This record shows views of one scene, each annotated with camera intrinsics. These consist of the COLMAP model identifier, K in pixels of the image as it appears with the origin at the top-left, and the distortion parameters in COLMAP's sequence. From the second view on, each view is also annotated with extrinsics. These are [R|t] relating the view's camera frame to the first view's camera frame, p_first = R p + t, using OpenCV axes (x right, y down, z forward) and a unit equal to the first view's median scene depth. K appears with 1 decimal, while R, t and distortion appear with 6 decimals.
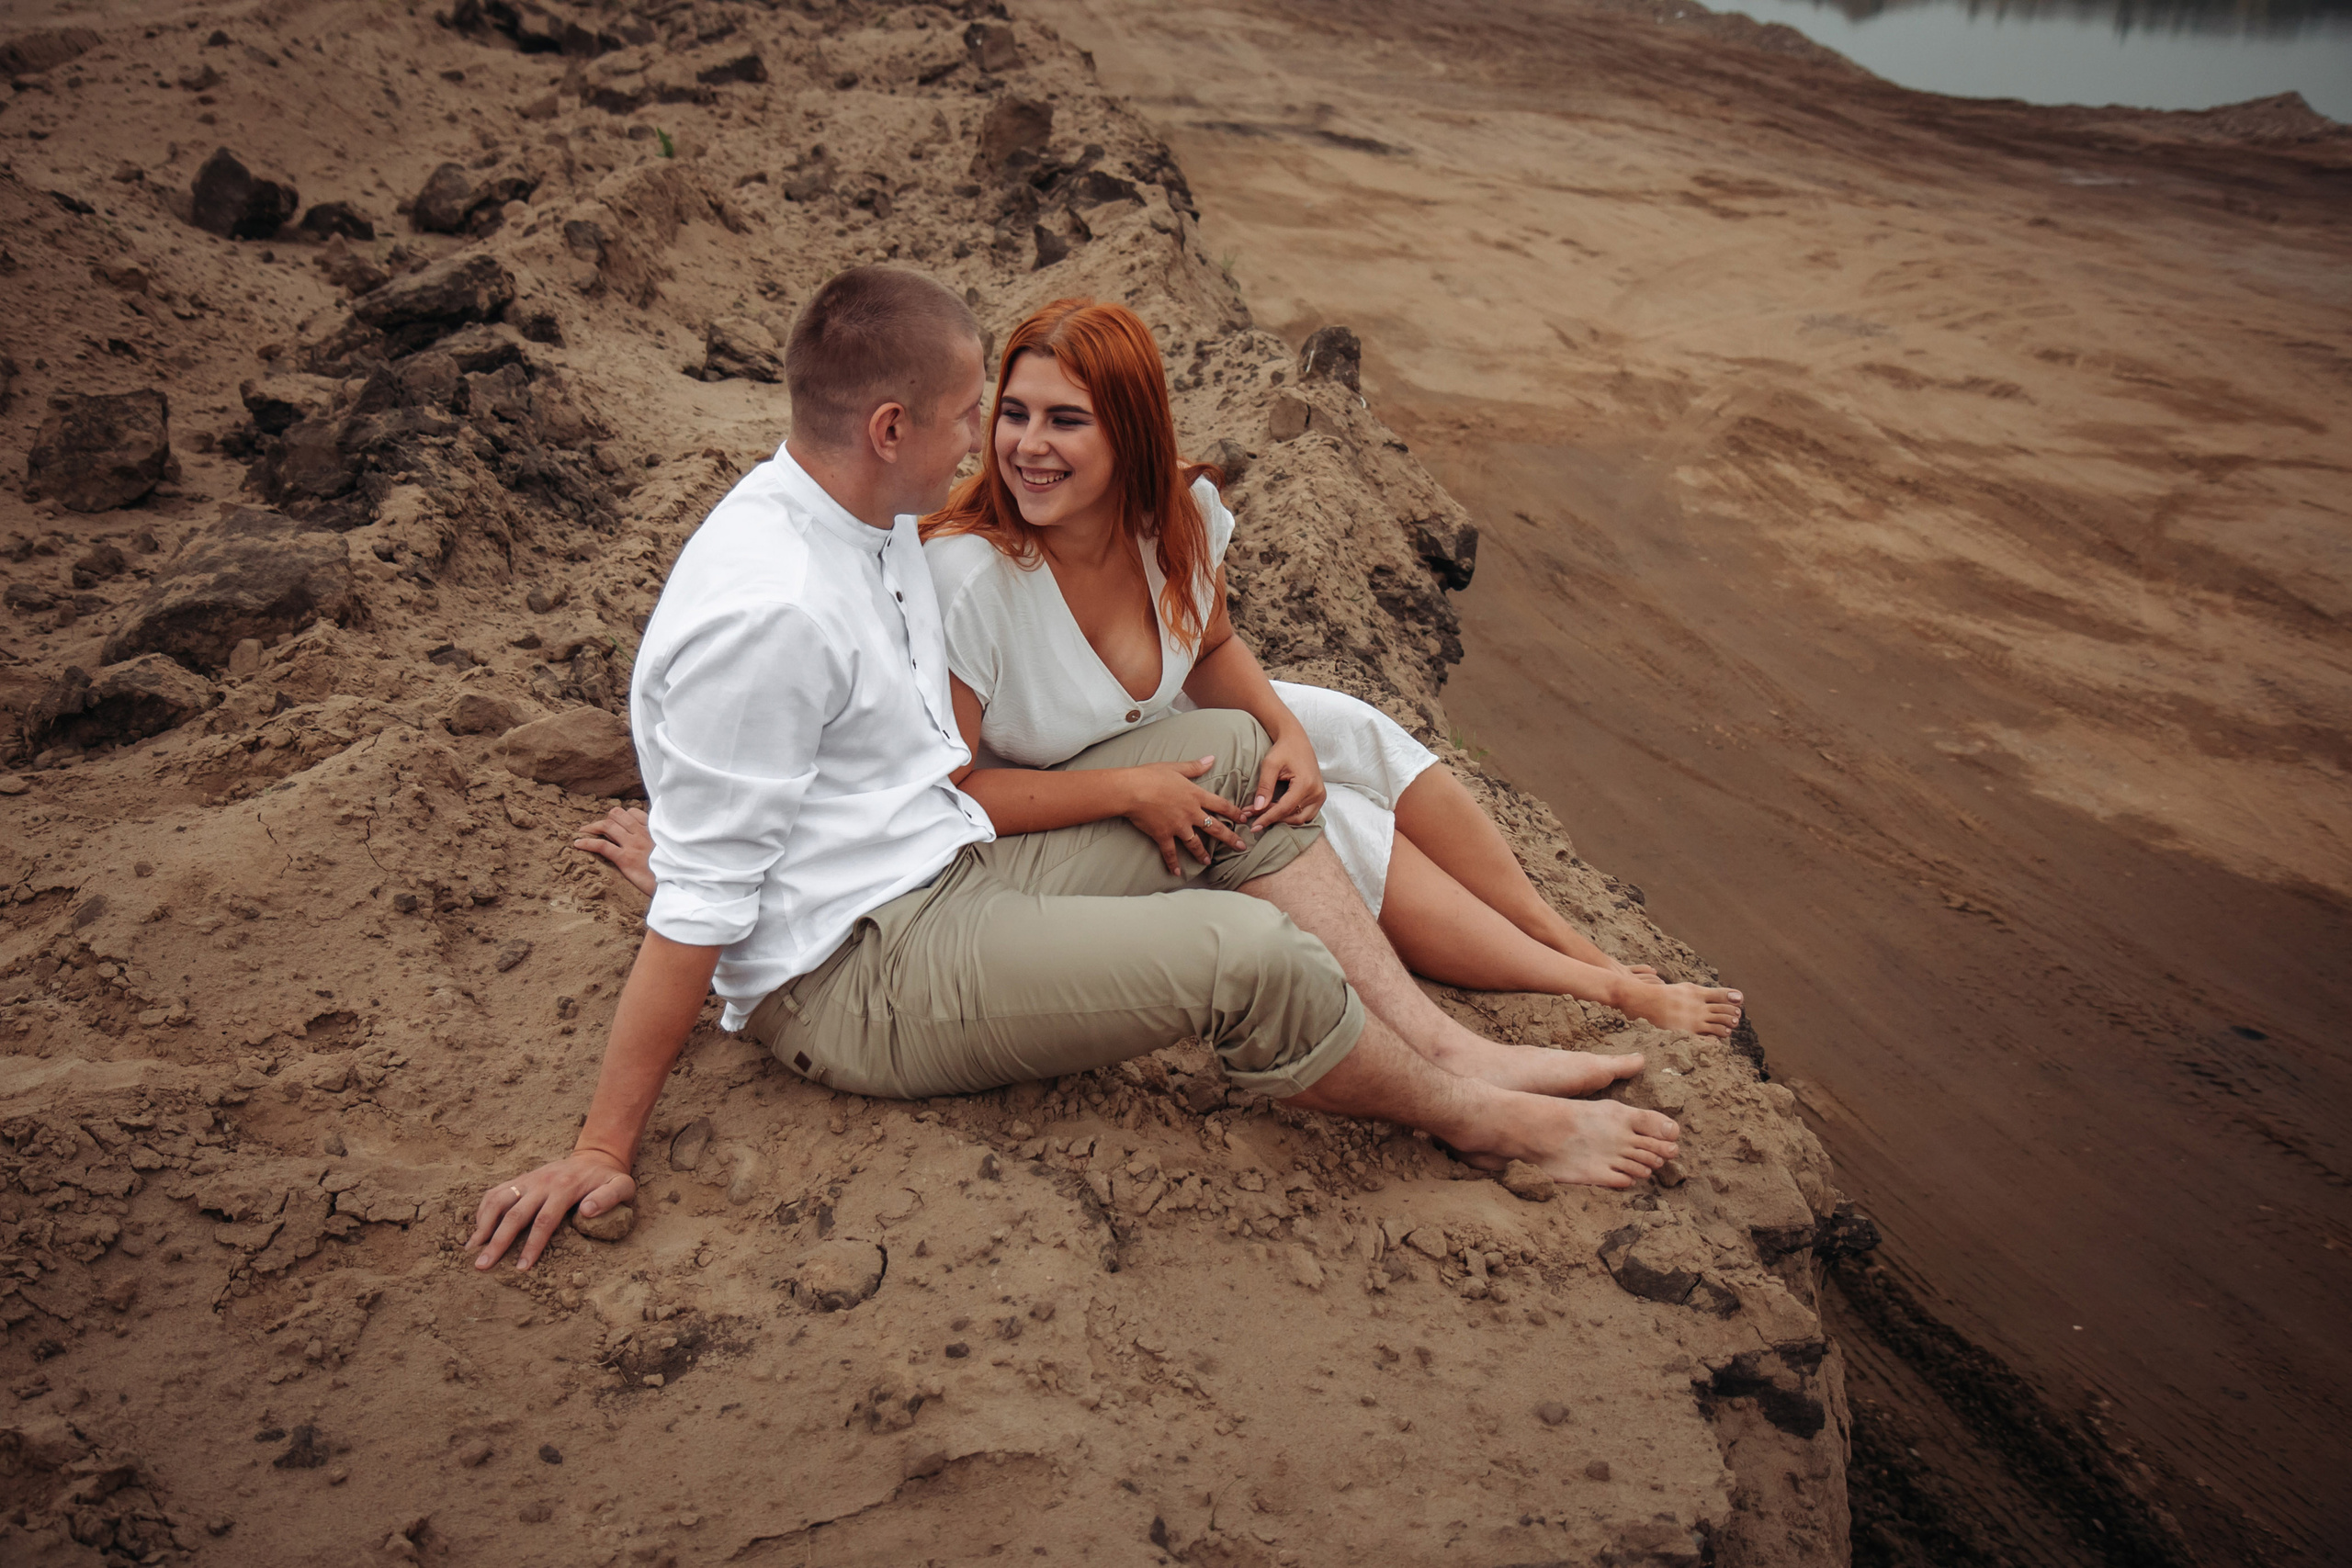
lens RADIAL K [[2794.2, 0, 1176.0], [0, 2794.2, 784.0], [0, 0, 1]] dist [-0.035321, 0.406736]
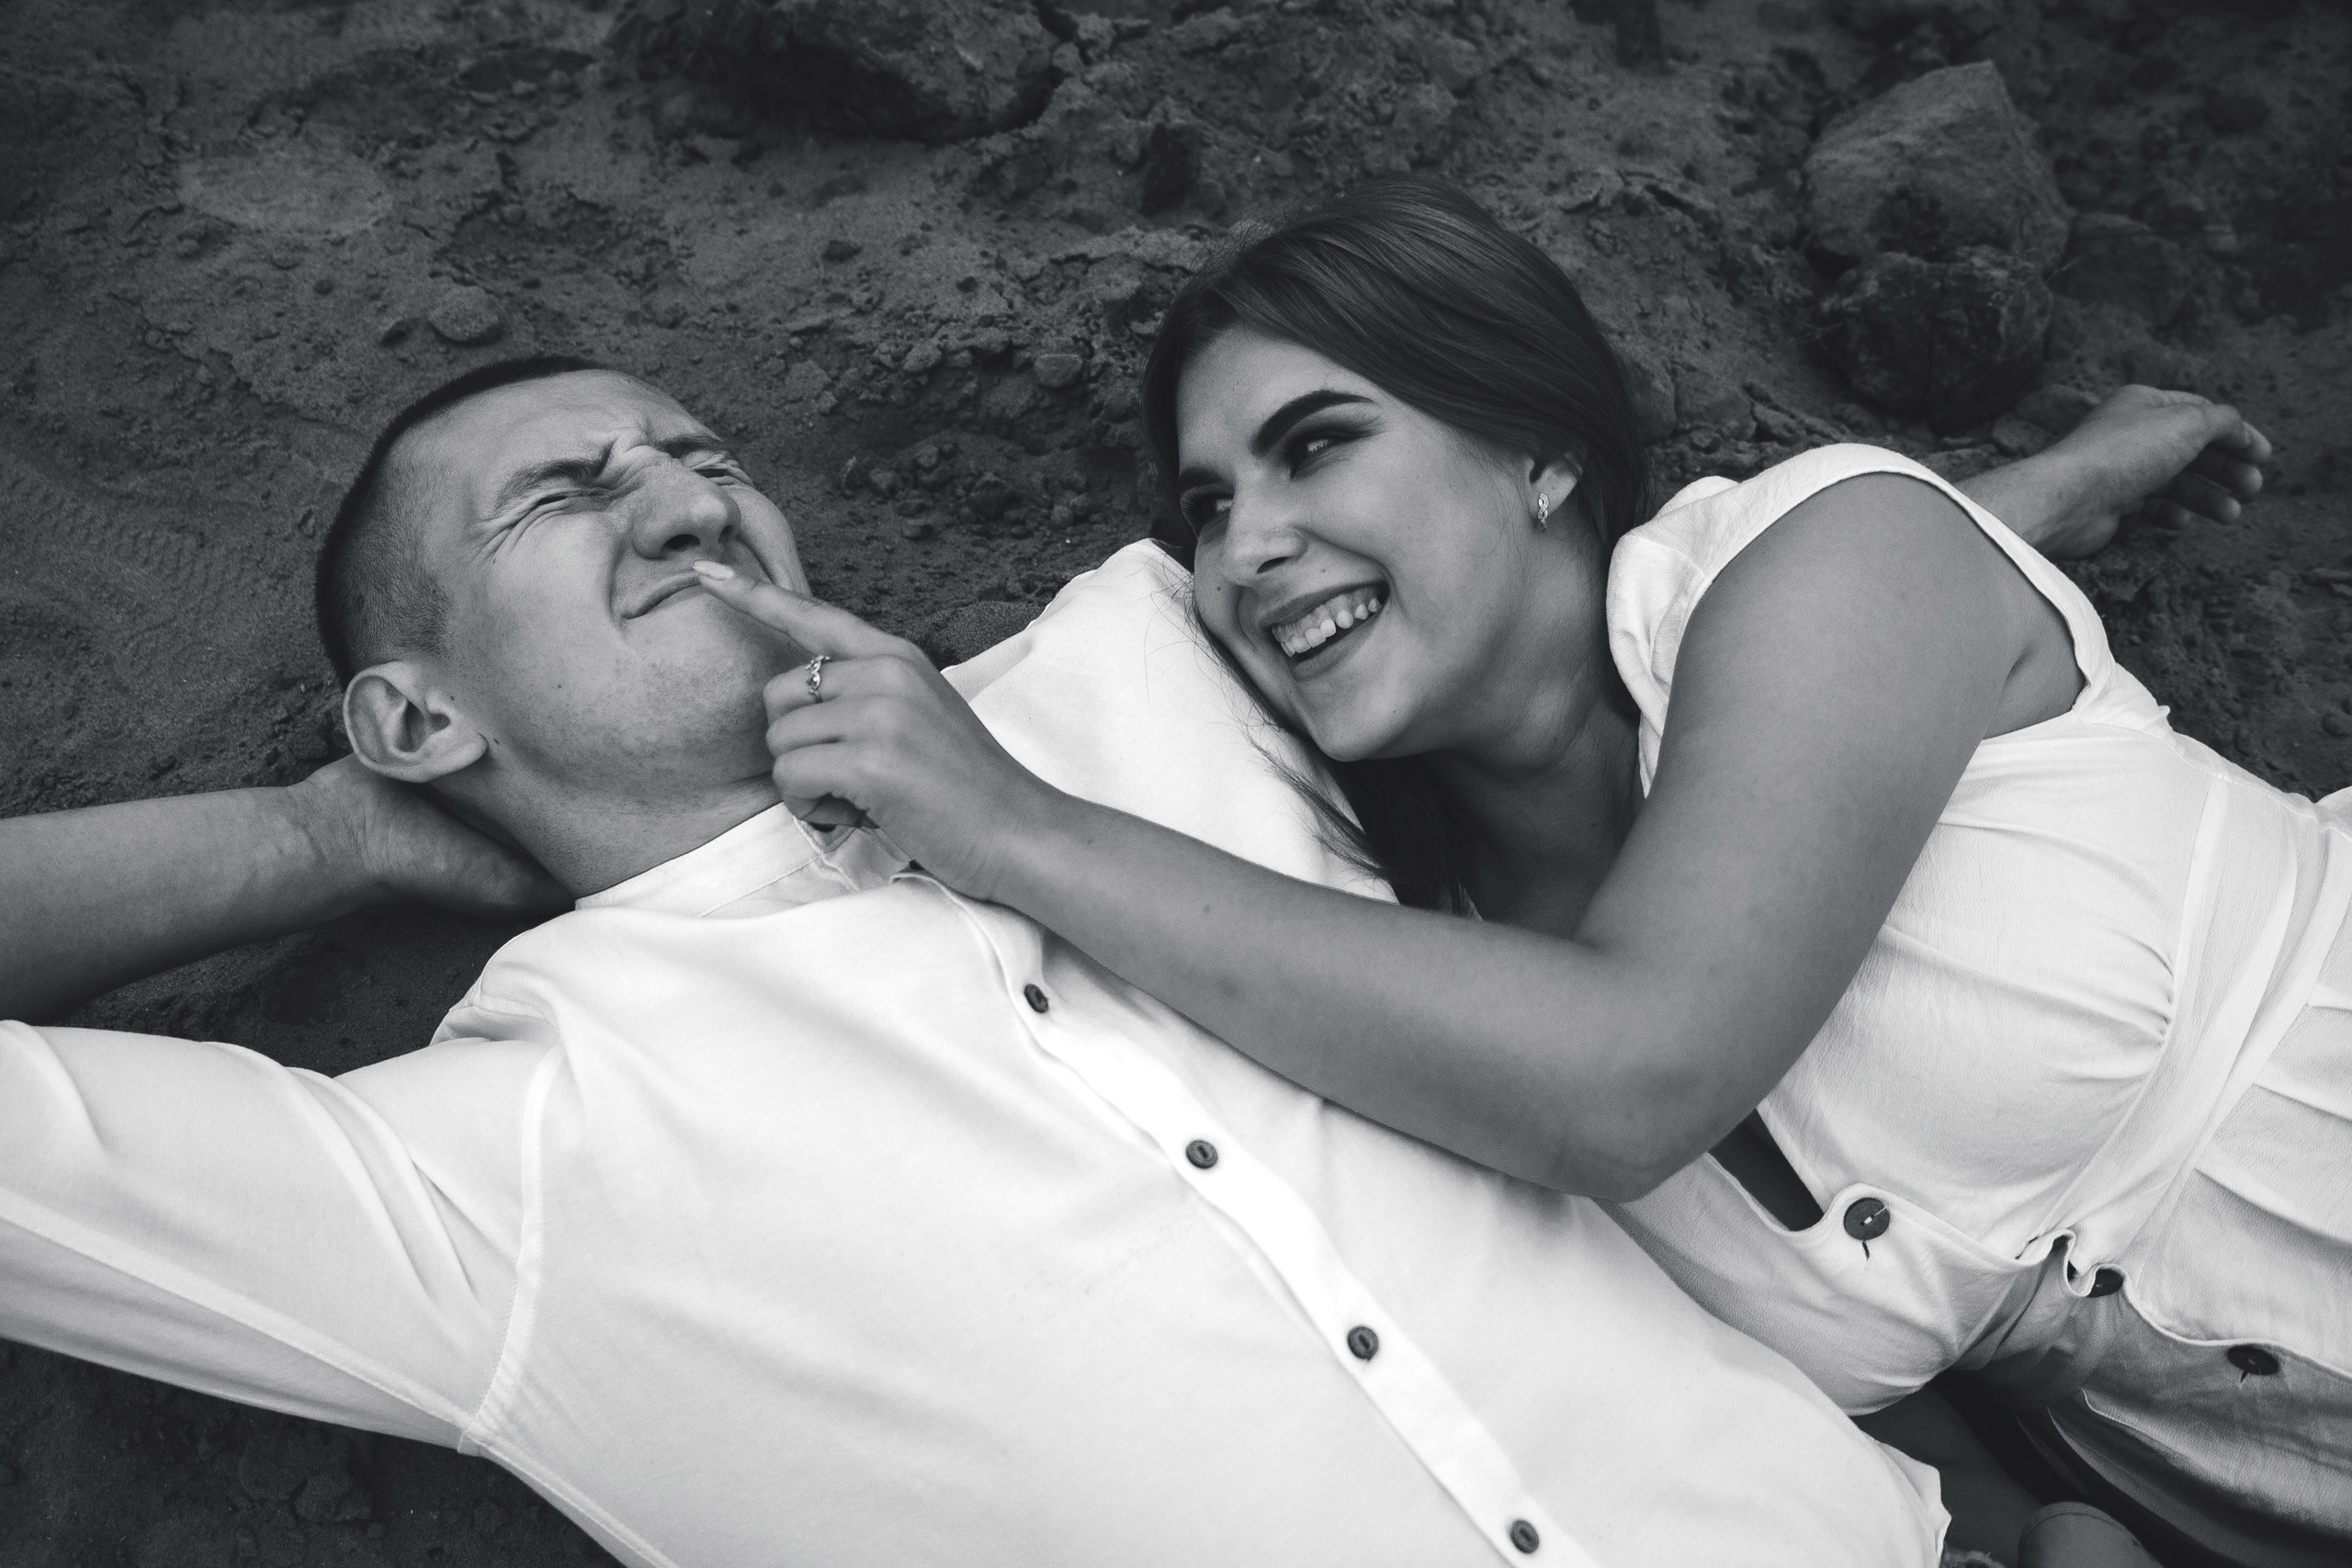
lens RADIAL K [[2794.2, 0, 1176.0], [0, 2794.2, 784.0], [0, 0, 1]] dist [-0.035321, 0.406736]
pose [[0.850898, 0.444760, -0.279574, -0.127278], [-0.250954, 0.811672, 0.527456, -0.148924], [0.461513, -0.378651, 0.802265, 0.513178]]
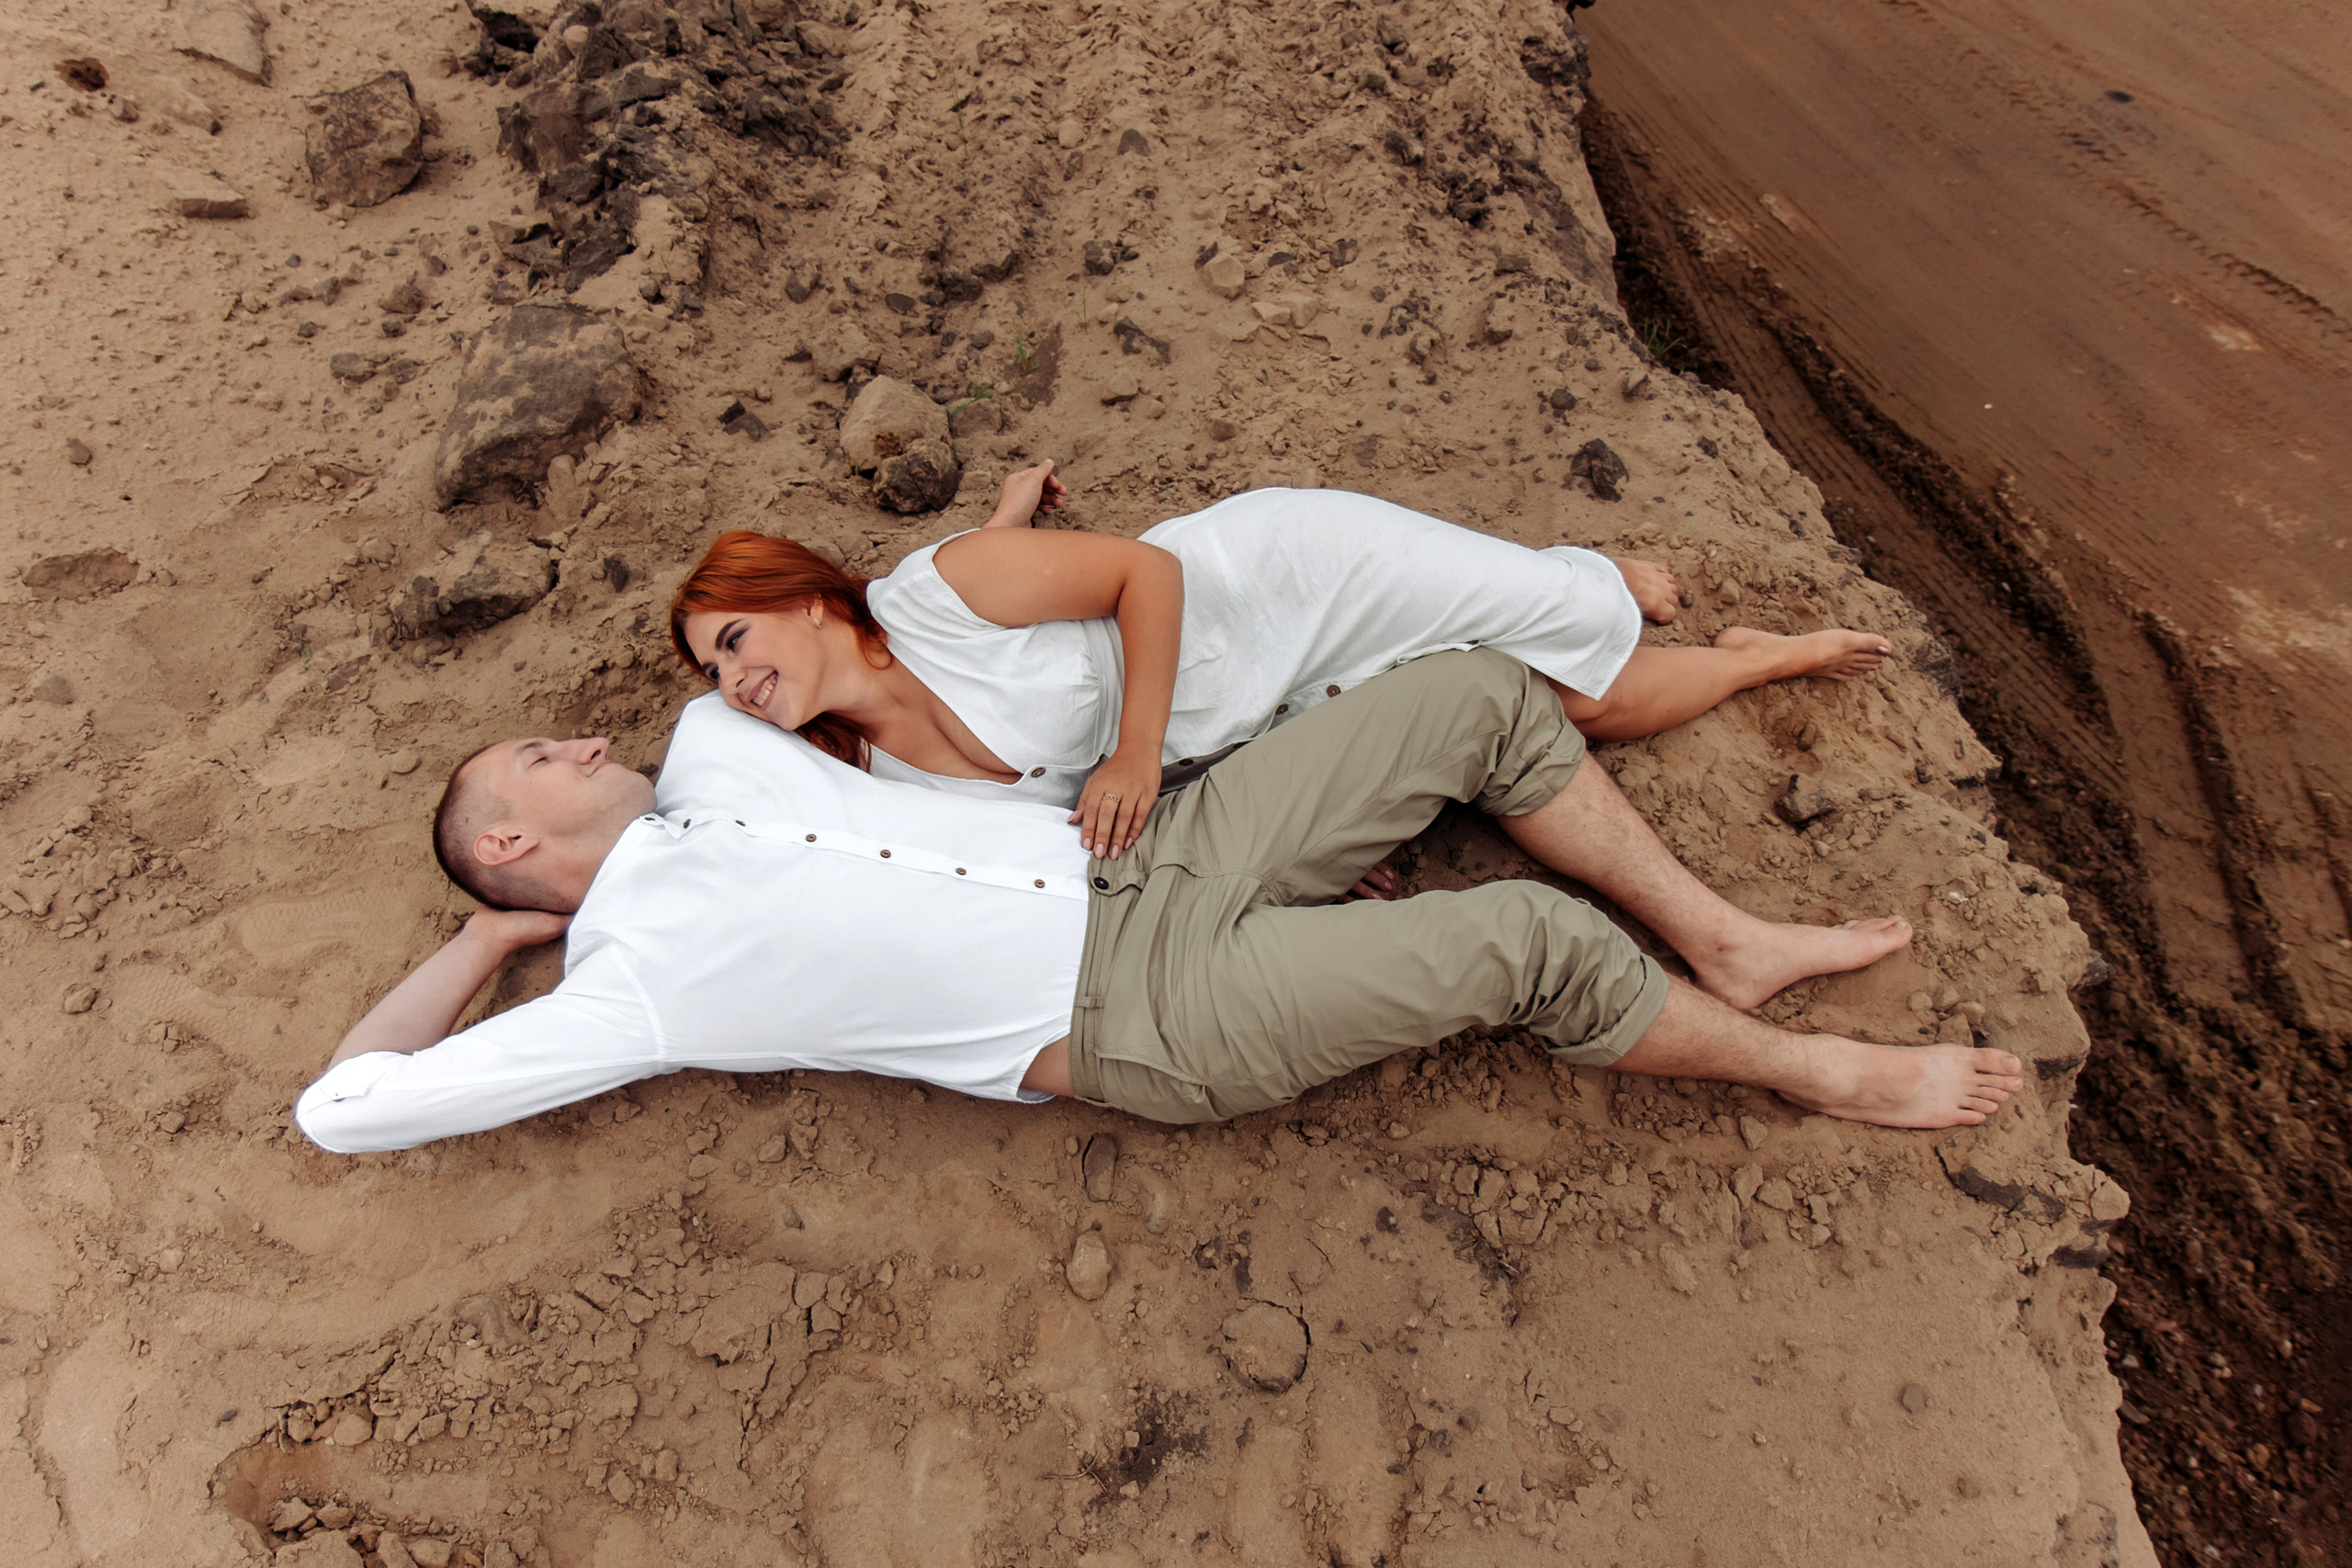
lens RADIAL K [[1791.2, 0, 1148.6], [0, 1791.2, 785.6], [0, 0, 1]] dist [0.007401, -0.015767]
pose [[0.993538, -0.088136, -0.071513, -0.059448], [0.112189, 0.858053, 0.501158, -0.233643], [0.017192, -0.505943, 0.862396, 0.303500]]
